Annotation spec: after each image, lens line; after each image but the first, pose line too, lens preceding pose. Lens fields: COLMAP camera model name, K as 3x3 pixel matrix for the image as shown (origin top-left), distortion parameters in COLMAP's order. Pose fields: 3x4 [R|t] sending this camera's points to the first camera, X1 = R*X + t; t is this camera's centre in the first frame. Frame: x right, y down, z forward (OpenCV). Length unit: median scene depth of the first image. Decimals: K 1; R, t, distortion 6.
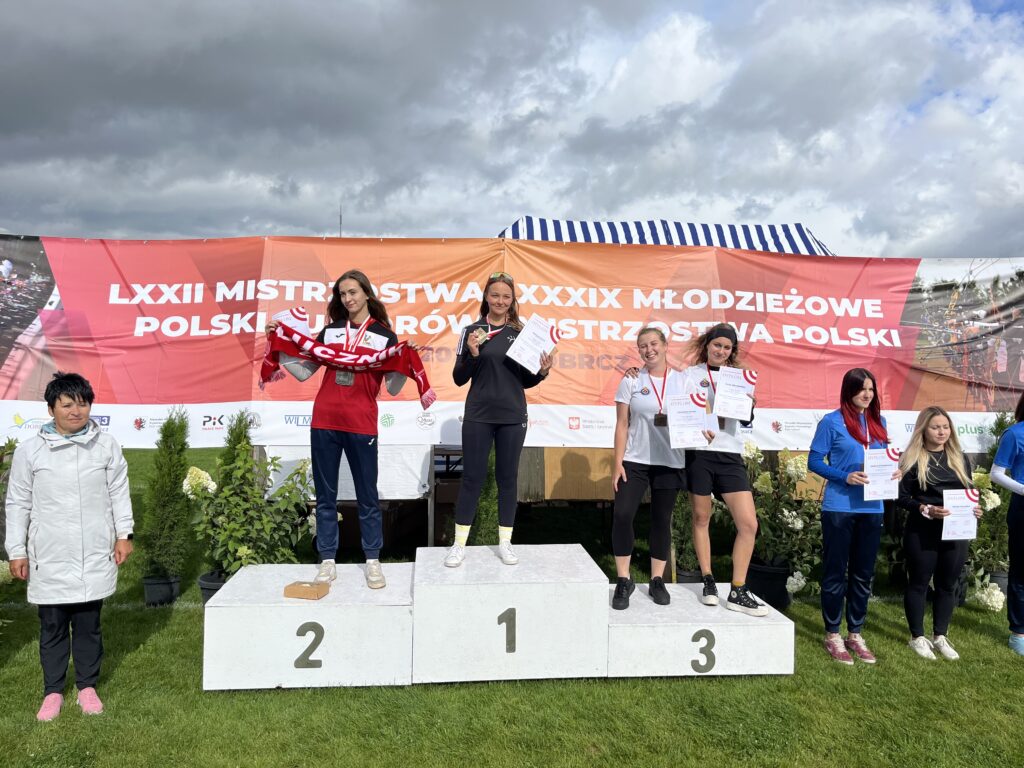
lens RADIAL K [[751.9, 0, 519.5], [0, 751.9, 391.1], [0, 0, 1]] dist [0.029937, -0.036046]
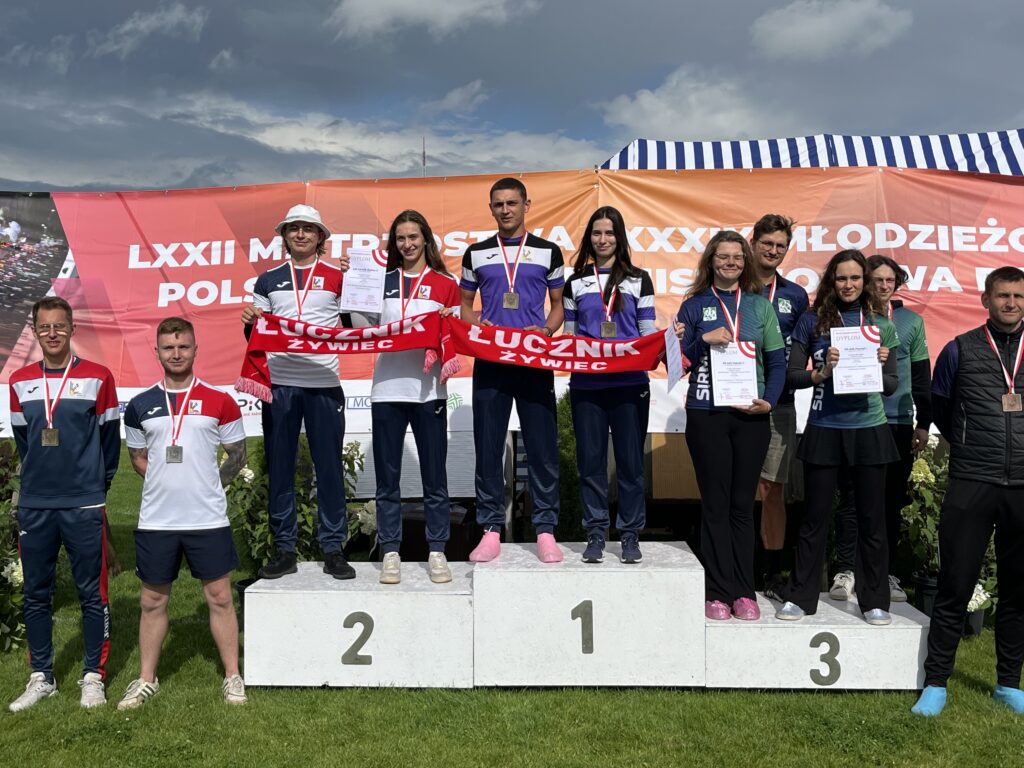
lens RADIAL K [[1163.3, 0, 520.4], [0, 1163.3, 381.9], [0, 0, 1]] dist [0.016327, 0.000000]
pose [[0.988802, -0.019656, -0.147931, 0.076120], [0.016150, 0.999560, -0.024864, 0.048768], [0.148355, 0.022197, 0.988685, -0.210676]]
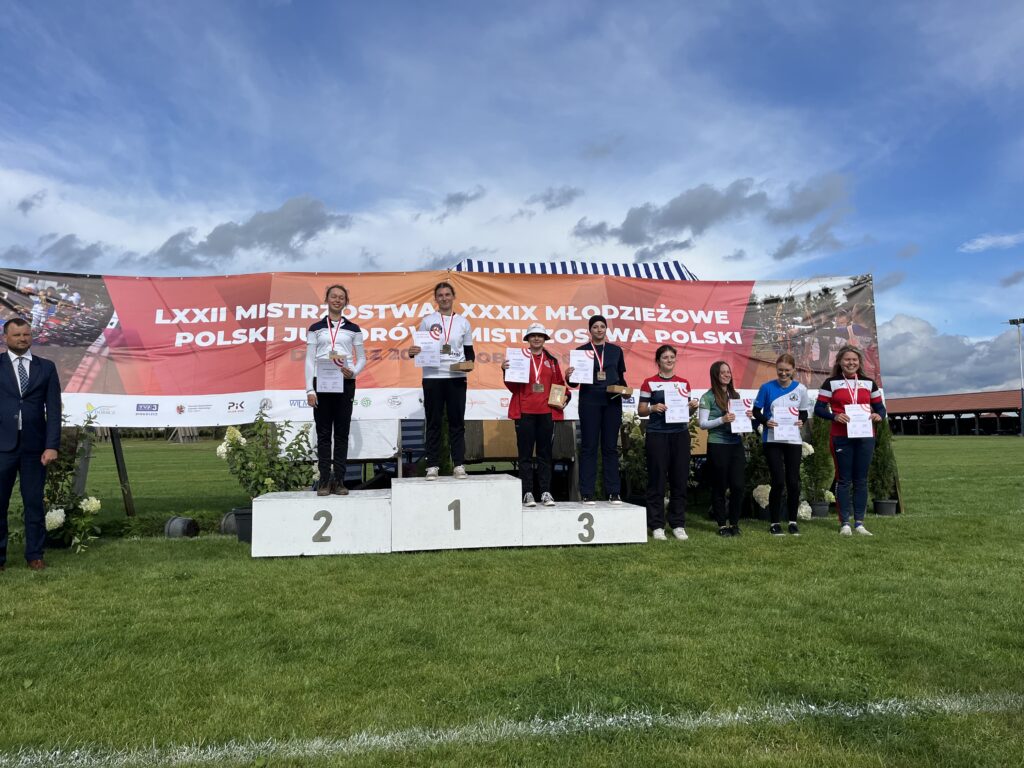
lens RADIAL K [[751.9, 0, 513.3], [0, 751.9, 384.4], [0, 0, 1]] dist [0.029937, -0.036046]
pose [[0.998381, -0.026692, 0.050225, 0.021726], [0.031304, 0.995137, -0.093396, 0.136254], [-0.047488, 0.094817, 0.994361, -0.351317]]
